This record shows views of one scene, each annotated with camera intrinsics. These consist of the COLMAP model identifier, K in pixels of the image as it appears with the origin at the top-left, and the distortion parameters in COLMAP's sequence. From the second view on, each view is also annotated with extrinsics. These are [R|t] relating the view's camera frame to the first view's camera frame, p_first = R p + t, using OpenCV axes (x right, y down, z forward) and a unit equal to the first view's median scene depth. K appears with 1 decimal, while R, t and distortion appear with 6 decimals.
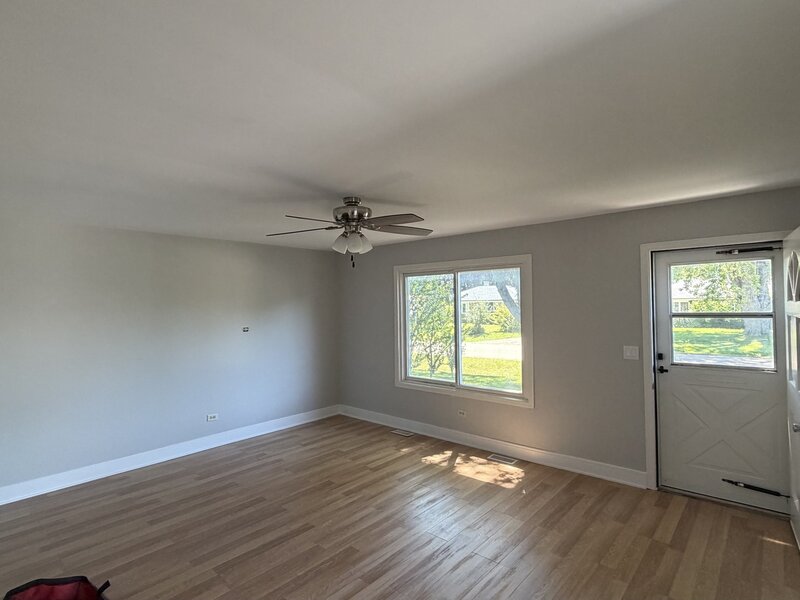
lens RADIAL K [[423.5, 0, 396.2], [0, 423.5, 301.0], [0, 0, 1]] dist [-0.000690, -0.000728]
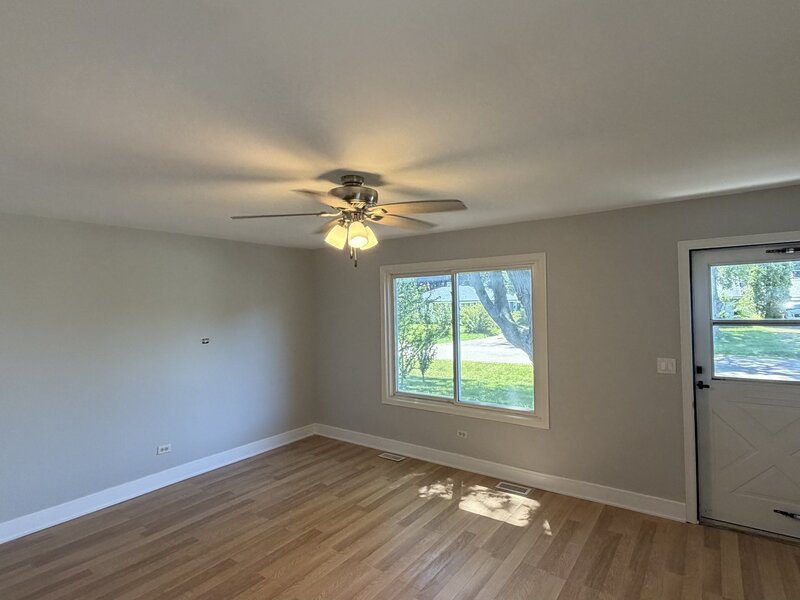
lens RADIAL K [[423.5, 0, 396.2], [0, 423.5, 301.0], [0, 0, 1]] dist [-0.000690, -0.000728]
pose [[0.995625, -0.004489, 0.093327, -0.068797], [0.004643, 0.999988, -0.001441, -0.011105], [-0.093319, 0.001868, 0.995634, 0.157409]]
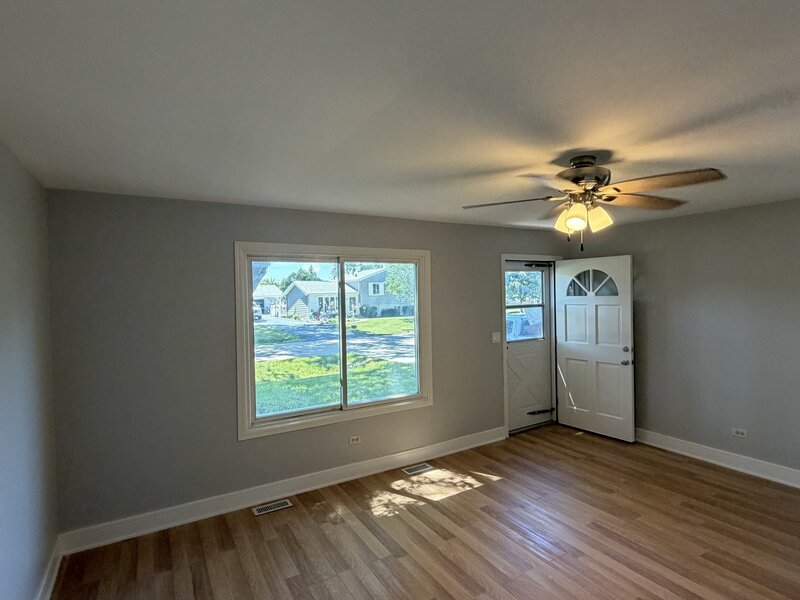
lens RADIAL K [[427.8, 0, 396.7], [0, 427.8, 296.2], [0, 0, 1]] dist [0.003441, -0.000124]
pose [[0.297906, 0.002997, 0.954591, -0.664042], [0.009772, 0.999933, -0.006189, 0.002449], [-0.954545, 0.011172, 0.297856, 0.772391]]
